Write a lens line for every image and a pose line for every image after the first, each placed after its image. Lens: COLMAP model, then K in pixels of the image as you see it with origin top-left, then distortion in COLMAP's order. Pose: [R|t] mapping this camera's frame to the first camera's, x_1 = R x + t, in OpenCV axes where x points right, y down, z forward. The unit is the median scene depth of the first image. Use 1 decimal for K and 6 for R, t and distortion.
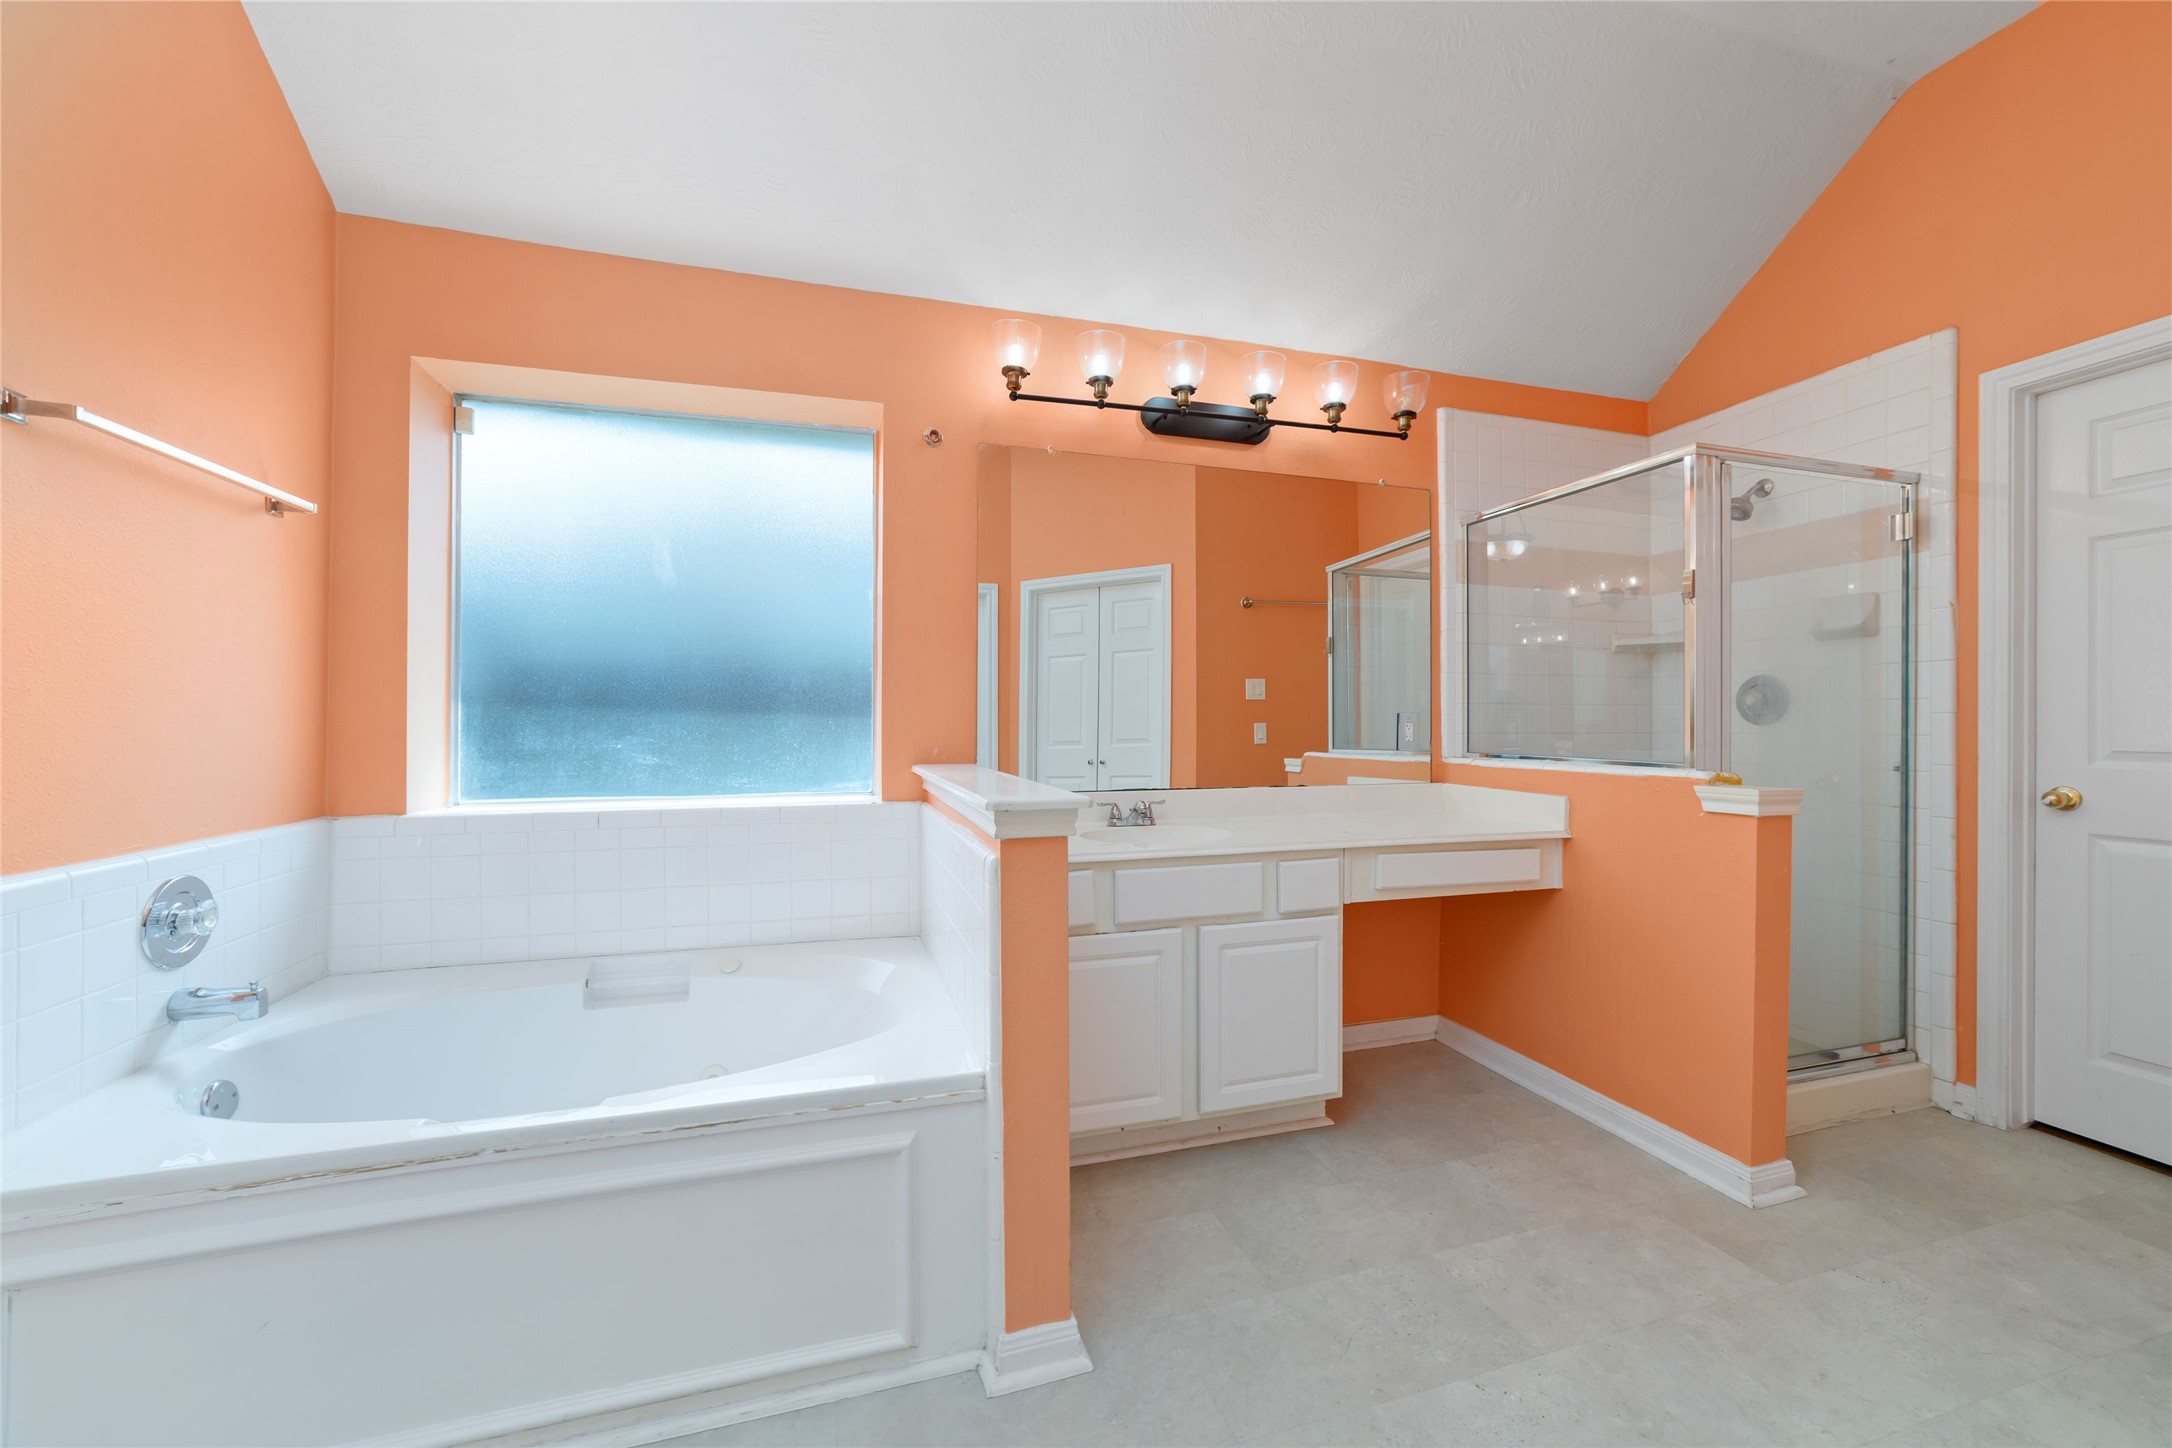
lens RADIAL K [[834.4, 0, 1090.6], [0, 834.4, 731.1], [0, 0, 1]] dist [-0.014175, 0.004286]
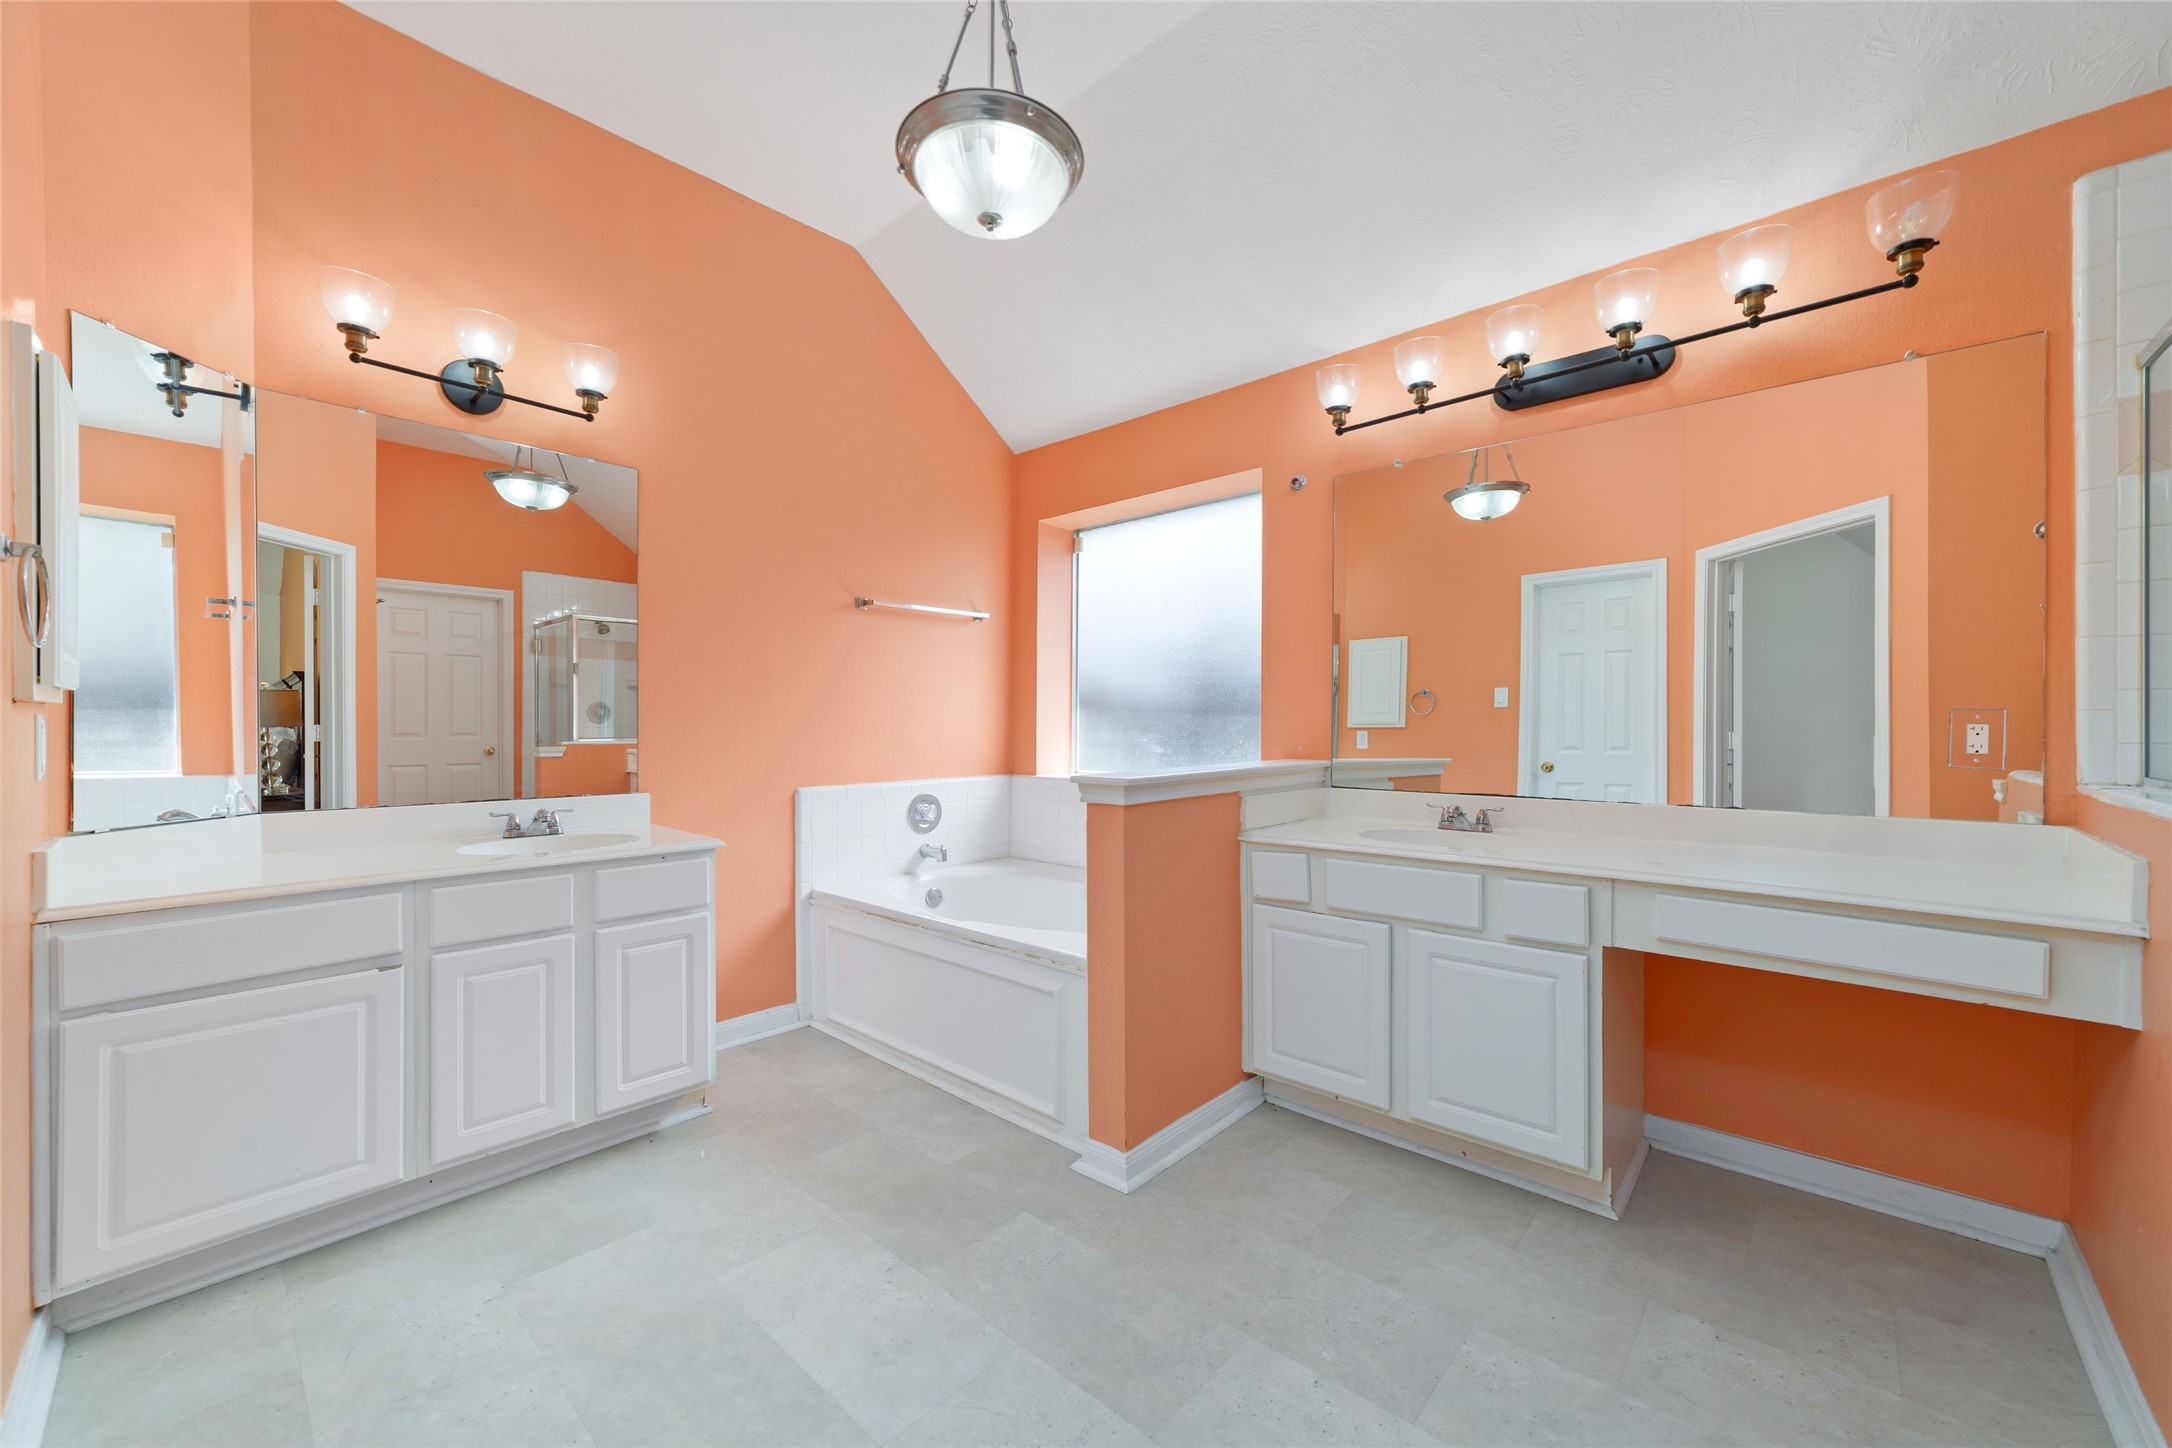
lens RADIAL K [[834.4, 0, 1086.7], [0, 834.4, 729.6], [0, 0, 1]] dist [-0.014175, 0.004286]
pose [[0.512354, 0.004545, -0.858762, 0.750458], [-0.006155, 0.999980, 0.001620, -0.002542], [0.858752, 0.004456, 0.512372, 0.150420]]
